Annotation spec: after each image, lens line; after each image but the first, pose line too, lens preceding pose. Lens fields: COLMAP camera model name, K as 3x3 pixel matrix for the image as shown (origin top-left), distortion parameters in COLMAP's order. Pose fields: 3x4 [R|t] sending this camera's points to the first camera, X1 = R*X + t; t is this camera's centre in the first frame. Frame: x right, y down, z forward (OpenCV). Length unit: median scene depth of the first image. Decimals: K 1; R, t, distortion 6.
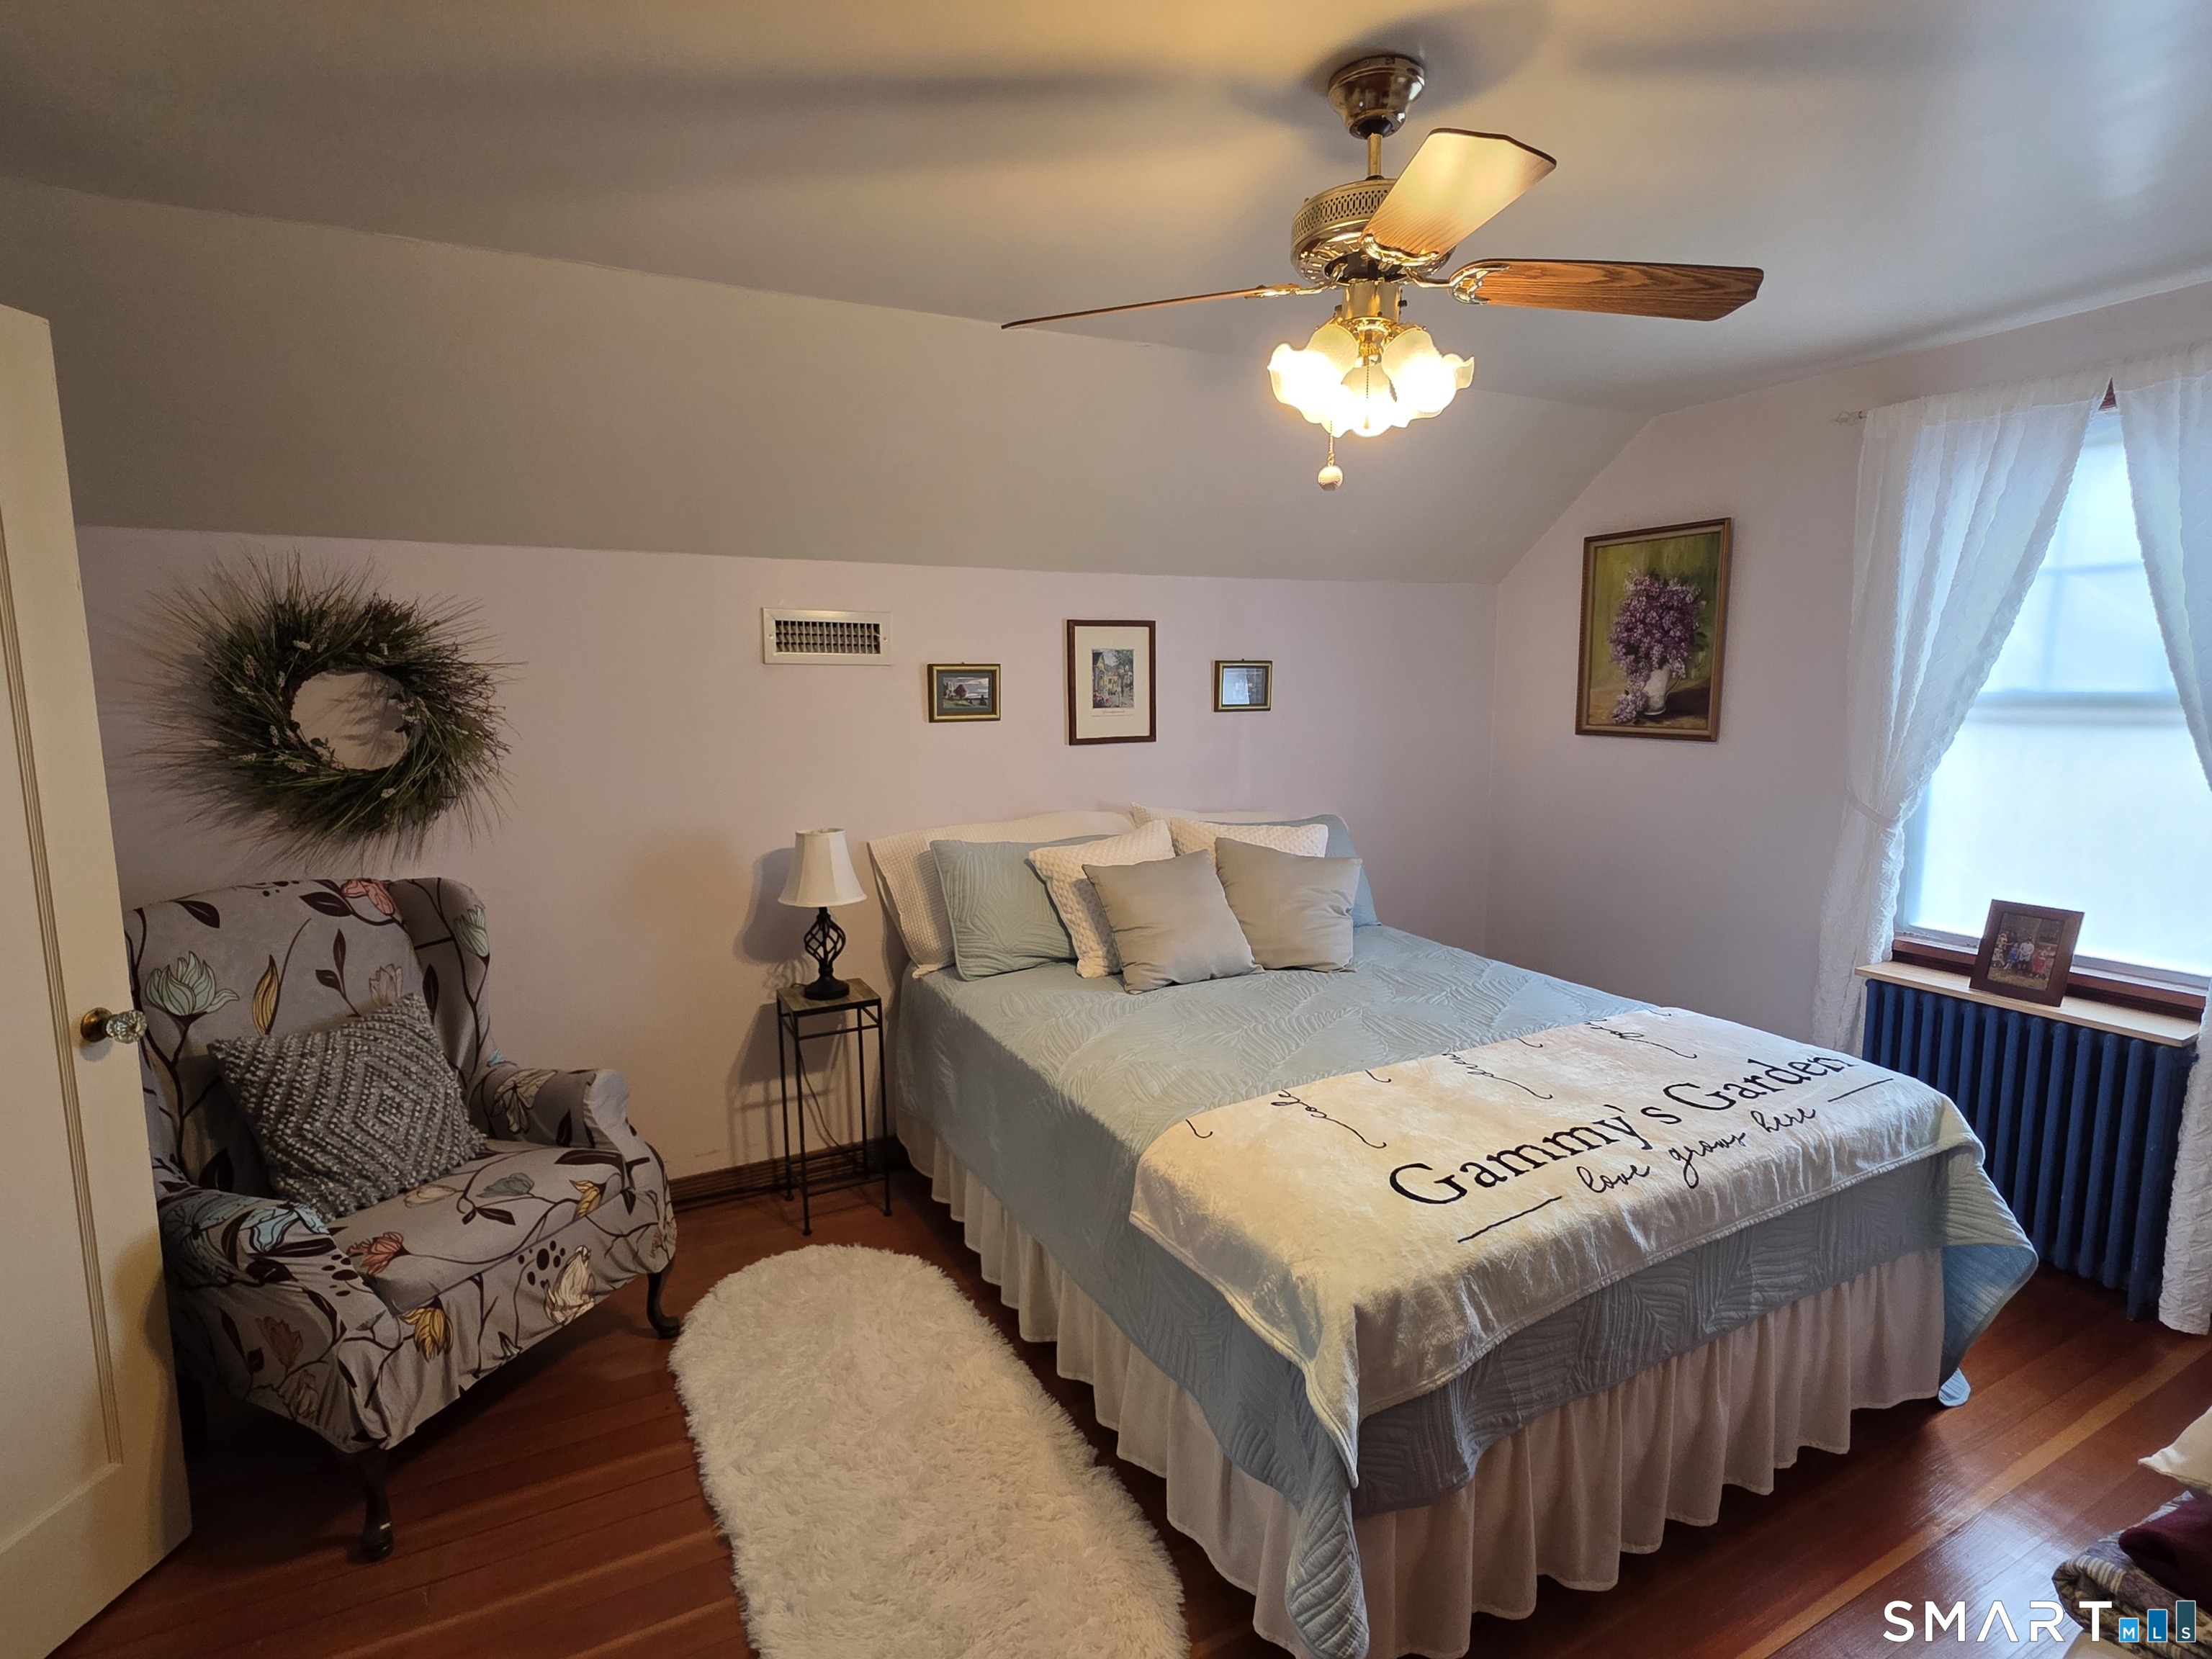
lens RADIAL K [[1095.1, 0, 1099.6], [0, 1095.1, 837.8], [0, 0, 1]] dist [0.003464, -0.001601]
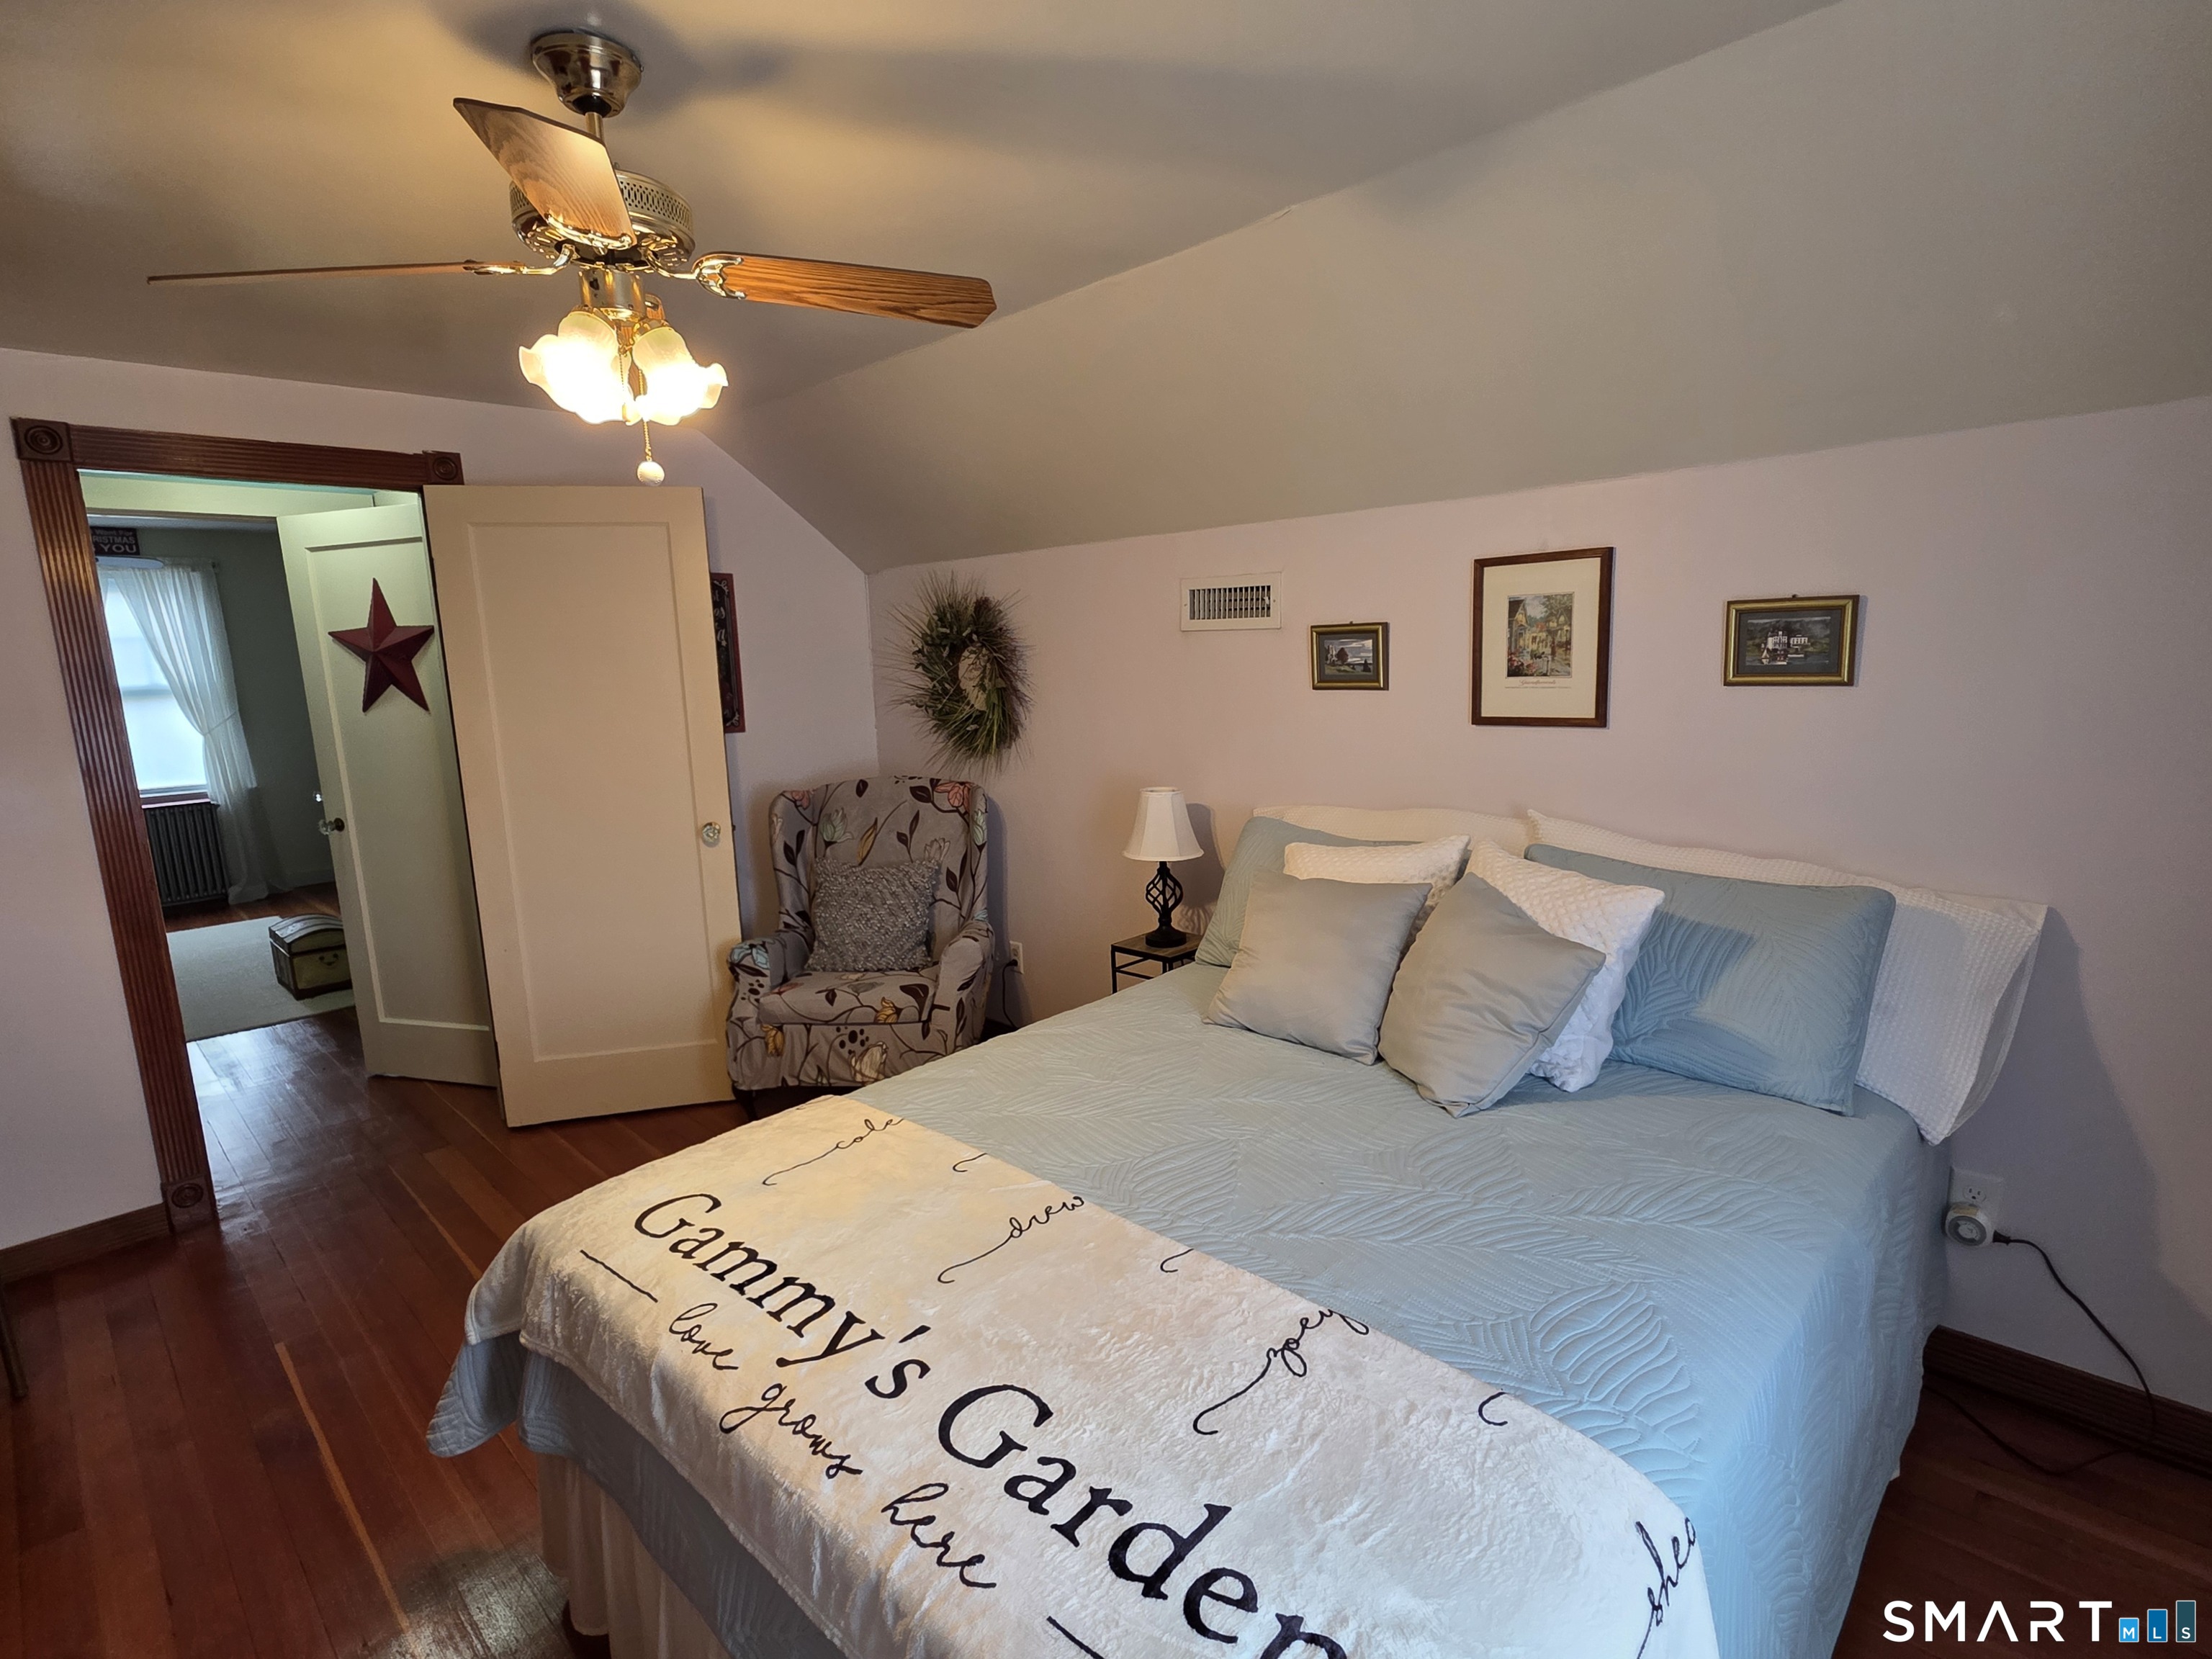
lens RADIAL K [[1095.1, 0, 1099.6], [0, 1095.1, 837.8], [0, 0, 1]] dist [0.003464, -0.001601]
pose [[0.312215, 0.163440, -0.935847, 0.705512], [-0.098743, 0.985337, 0.139141, -0.099259], [0.944866, 0.048967, 0.323775, 0.576321]]
